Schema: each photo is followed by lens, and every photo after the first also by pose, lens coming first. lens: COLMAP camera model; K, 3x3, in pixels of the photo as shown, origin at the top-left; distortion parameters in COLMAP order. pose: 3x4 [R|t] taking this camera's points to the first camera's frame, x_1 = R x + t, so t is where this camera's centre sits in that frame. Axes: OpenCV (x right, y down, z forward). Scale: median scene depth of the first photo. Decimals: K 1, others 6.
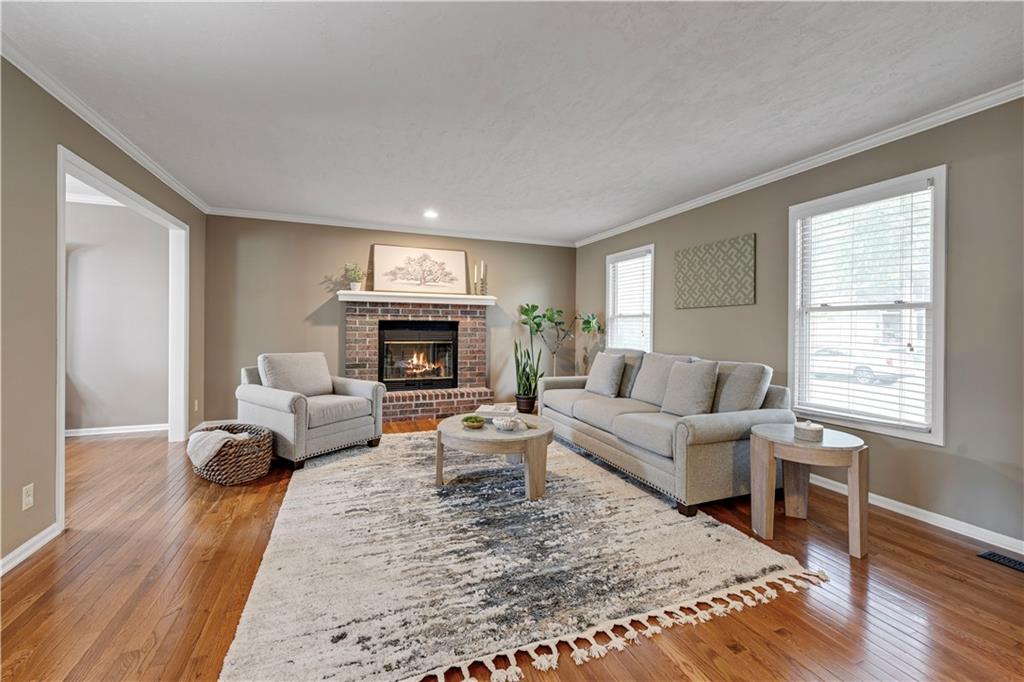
lens RADIAL K [[410.1, 0, 510.9], [0, 410.1, 327.9], [0, 0, 1]] dist [0.000610, 0.000163]
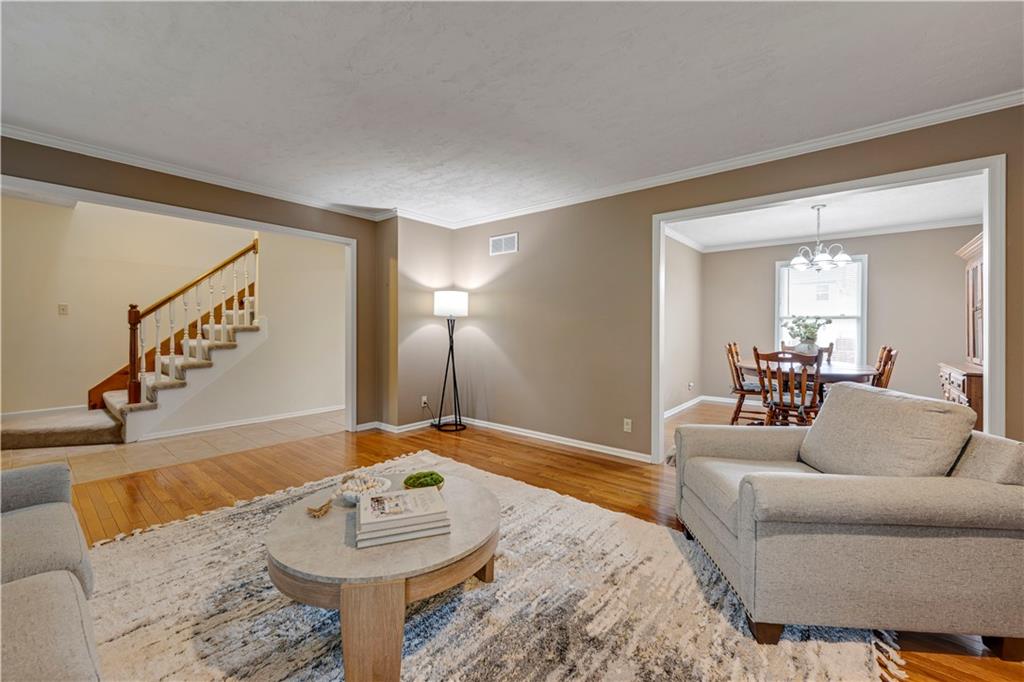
lens RADIAL K [[410.1, 0, 510.9], [0, 410.1, 327.9], [0, 0, 1]] dist [0.000610, 0.000163]
pose [[-0.875800, -0.008222, -0.482604, 0.057865], [-0.010416, 0.999944, 0.001866, -0.005869], [0.482562, 0.006661, -0.875837, 0.998100]]
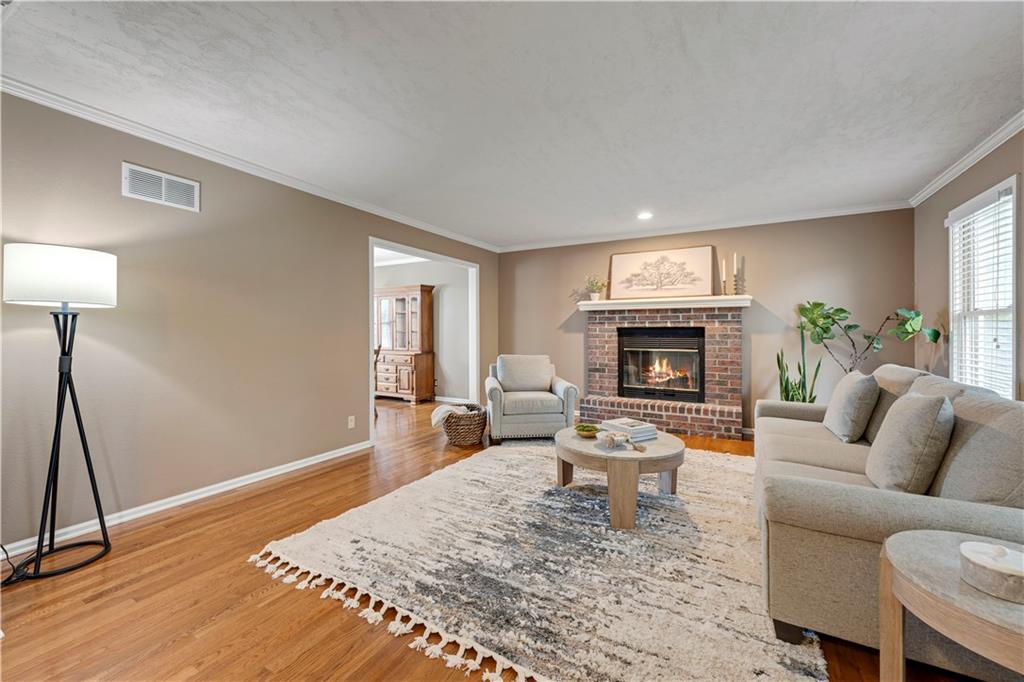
lens RADIAL K [[410.1, 0, 510.9], [0, 410.1, 327.9], [0, 0, 1]] dist [0.000610, 0.000163]
pose [[0.628943, -0.017155, -0.777262, 0.346065], [0.002347, 0.999794, -0.020167, 0.003307], [0.777448, 0.010859, 0.628853, 0.154013]]
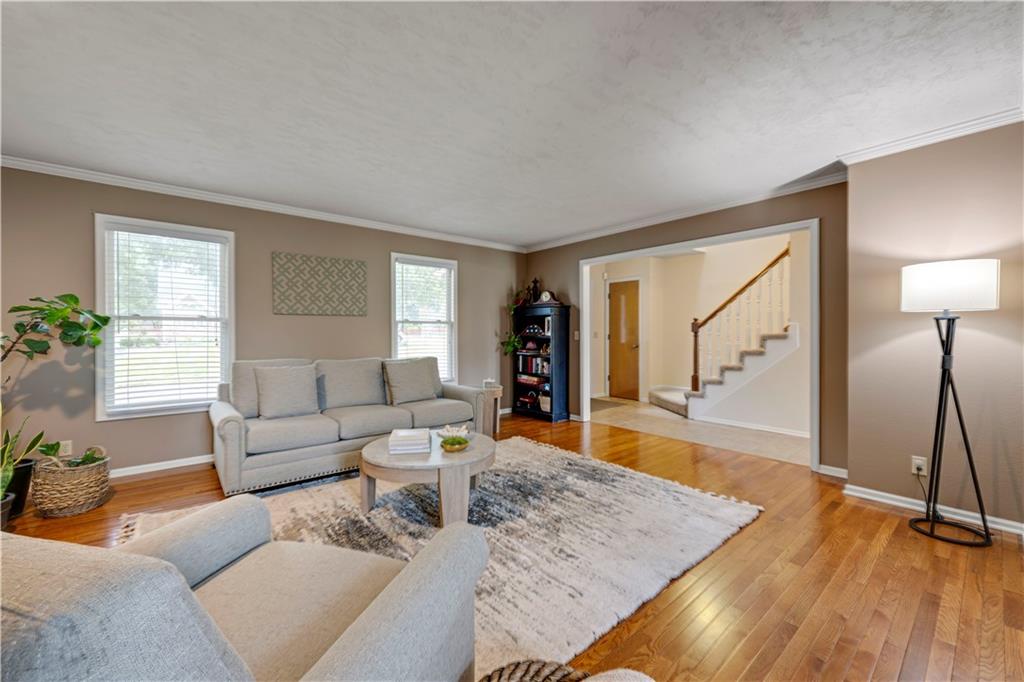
lens RADIAL K [[410.1, 0, 510.9], [0, 410.1, 327.9], [0, 0, 1]] dist [0.000610, 0.000163]
pose [[-0.317692, 0.009161, 0.948150, -0.600546], [0.000999, 0.999956, -0.009327, -0.005918], [-0.948194, -0.002016, -0.317687, 0.726594]]
